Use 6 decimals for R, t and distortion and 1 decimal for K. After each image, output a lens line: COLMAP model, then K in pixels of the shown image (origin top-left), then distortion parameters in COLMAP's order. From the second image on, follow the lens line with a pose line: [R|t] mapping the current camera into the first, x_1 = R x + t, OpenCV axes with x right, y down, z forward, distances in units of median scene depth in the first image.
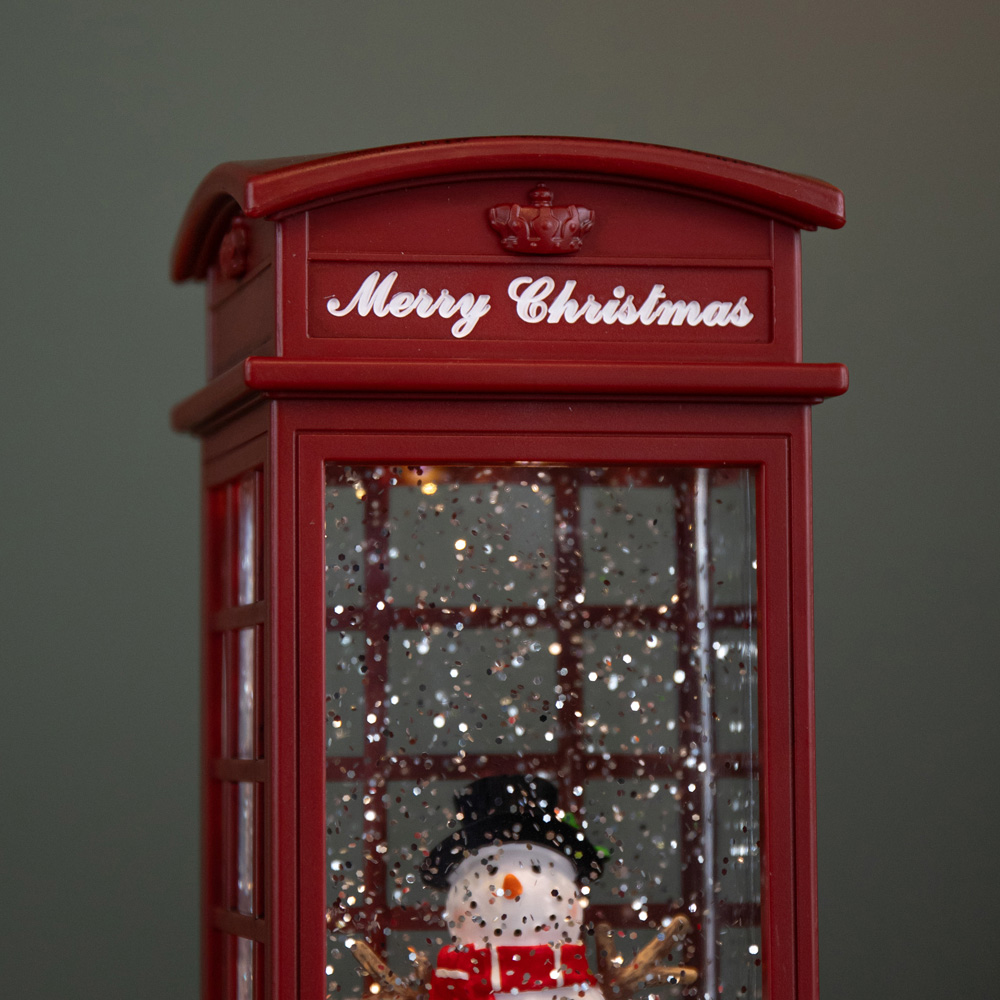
lens RADIAL K [[4220.5, 0, 499.8], [0, 4220.5, 449.1], [0, 0, 1]] dist [0.265967, -3.031953]
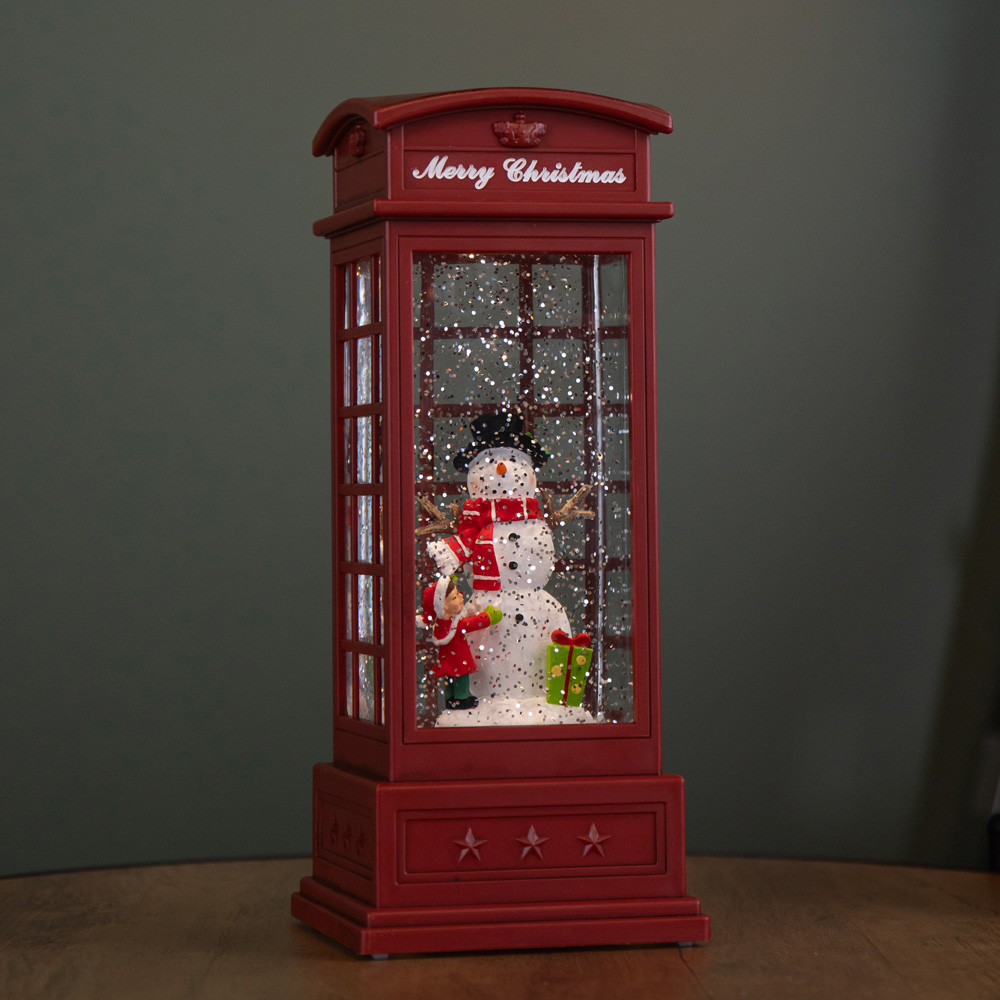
lens RADIAL K [[3899.6, 0, 500.0], [0, 3899.6, 388.4], [0, 0, 1]] dist [0.256983, 0.967101]
pose [[0.998936, -0.001389, 0.046088, -0.083729], [-0.000350, 0.999289, 0.037708, -0.001954], [-0.046107, -0.037684, 0.998225, -0.828171]]
